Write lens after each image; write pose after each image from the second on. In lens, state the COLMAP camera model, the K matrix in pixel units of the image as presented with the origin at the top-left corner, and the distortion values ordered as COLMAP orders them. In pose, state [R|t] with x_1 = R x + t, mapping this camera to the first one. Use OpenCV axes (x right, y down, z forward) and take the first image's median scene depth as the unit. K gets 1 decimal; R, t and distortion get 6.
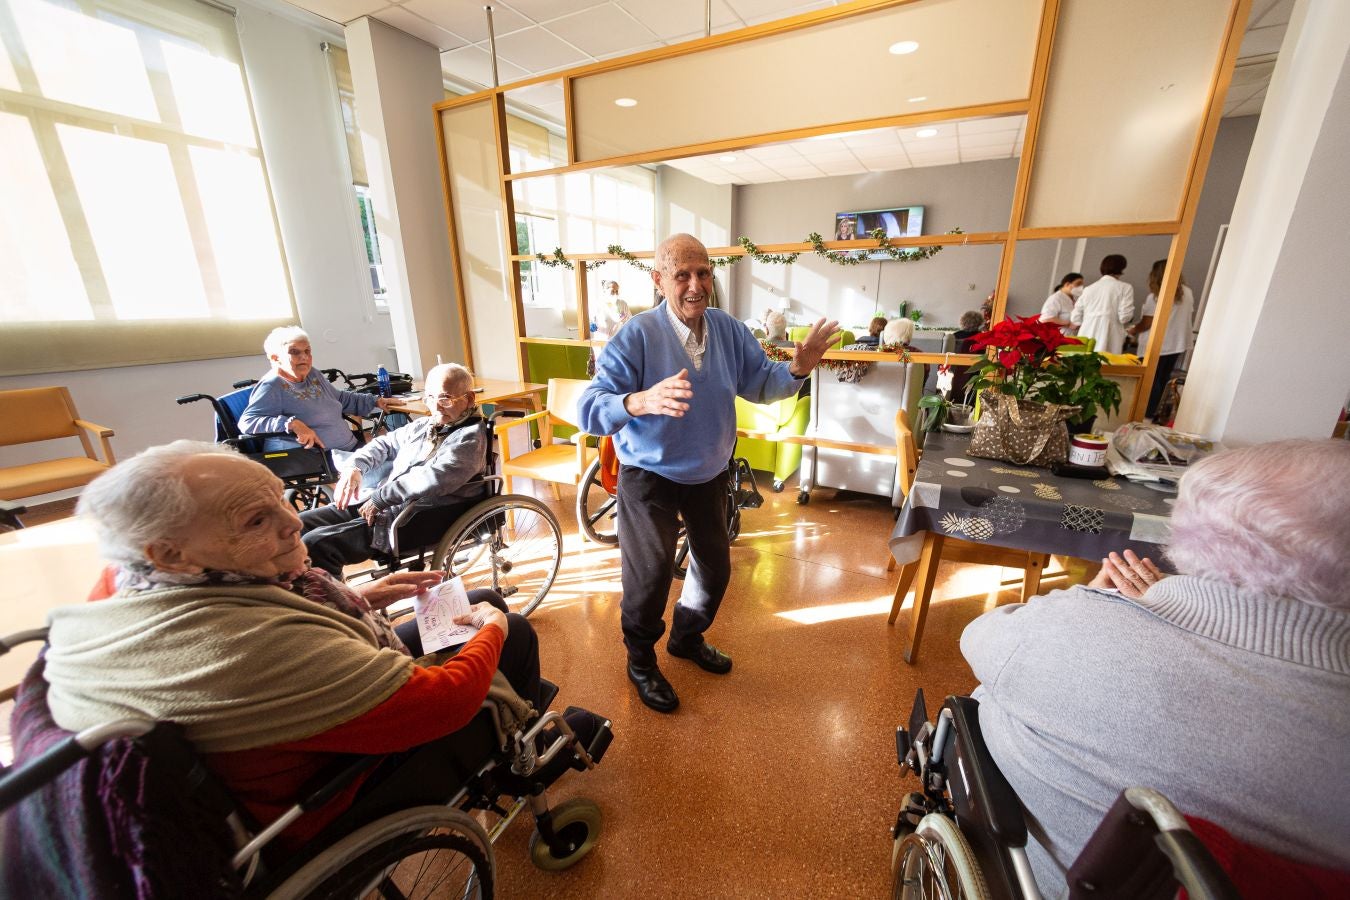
lens RADIAL K [[520.4, 0, 685.1], [0, 520.4, 457.2], [0, 0, 1]] dist [-0.000936, 0.000457]
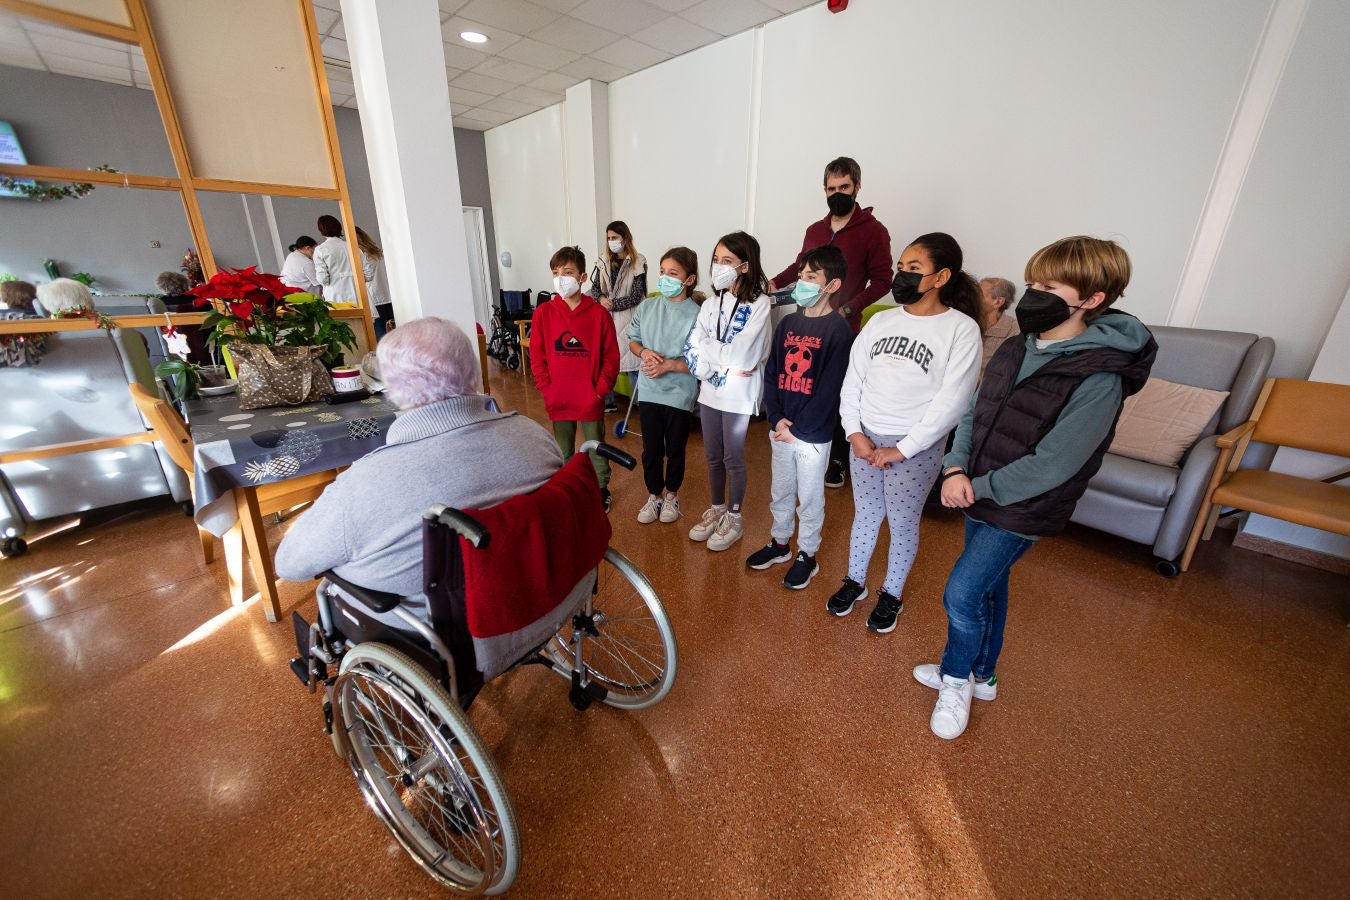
lens RADIAL K [[520.4, 0, 685.1], [0, 520.4, 457.2], [0, 0, 1]] dist [-0.000936, 0.000457]
pose [[0.324388, -0.321811, 0.889500, -0.097713], [0.266014, 0.933436, 0.240696, 0.065686], [-0.907750, 0.158540, 0.388401, -0.142891]]
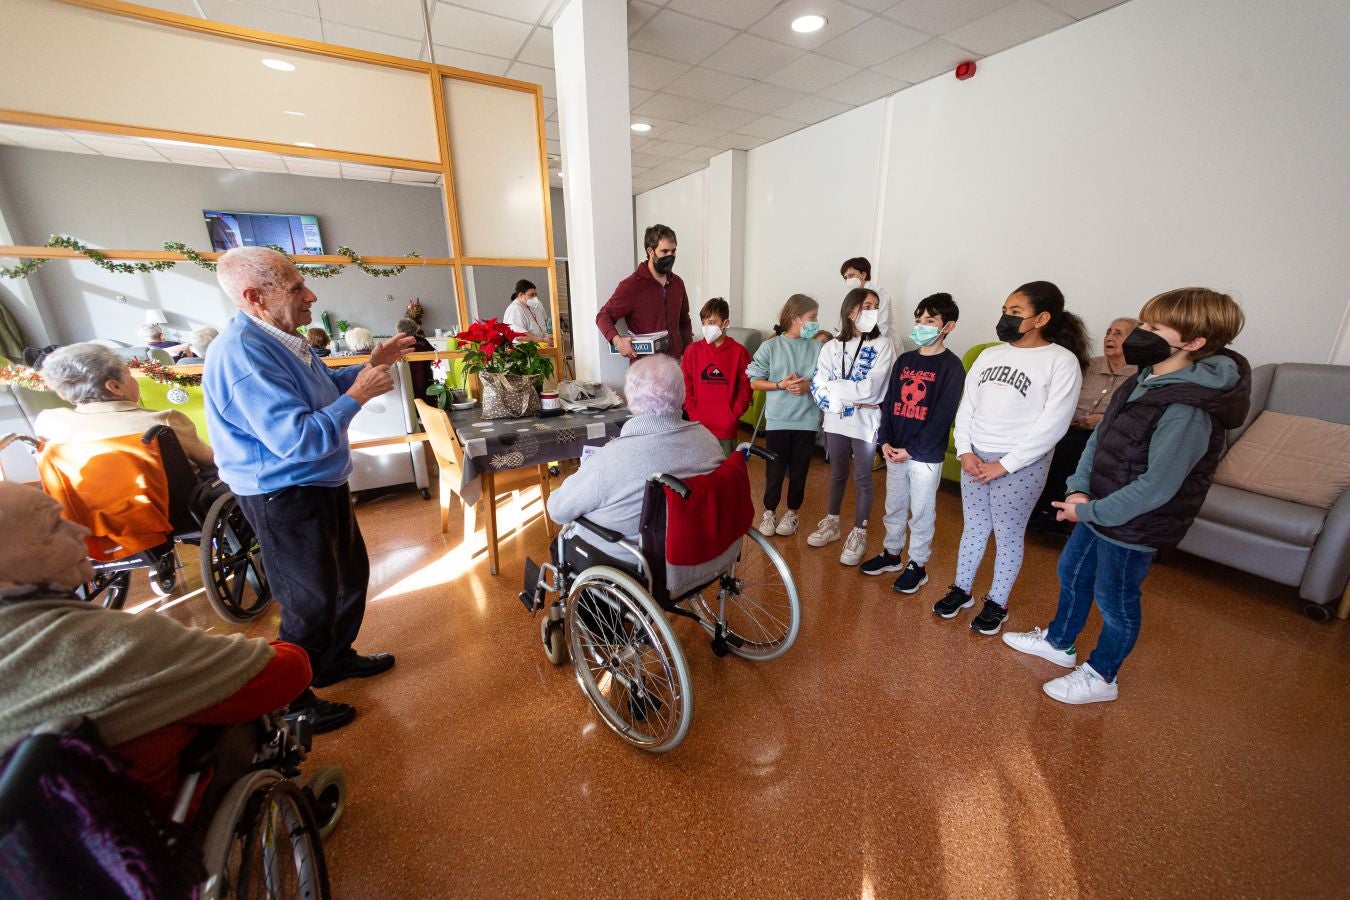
lens RADIAL K [[527.3, 0, 670.6], [0, 527.3, 463.8], [0, 0, 1]] dist [-0.001404, -0.000167]
pose [[0.537450, -0.246378, 0.806502, -0.350475], [0.253854, 0.959276, 0.123882, 0.060410], [-0.804180, 0.138154, 0.578108, -0.199319]]
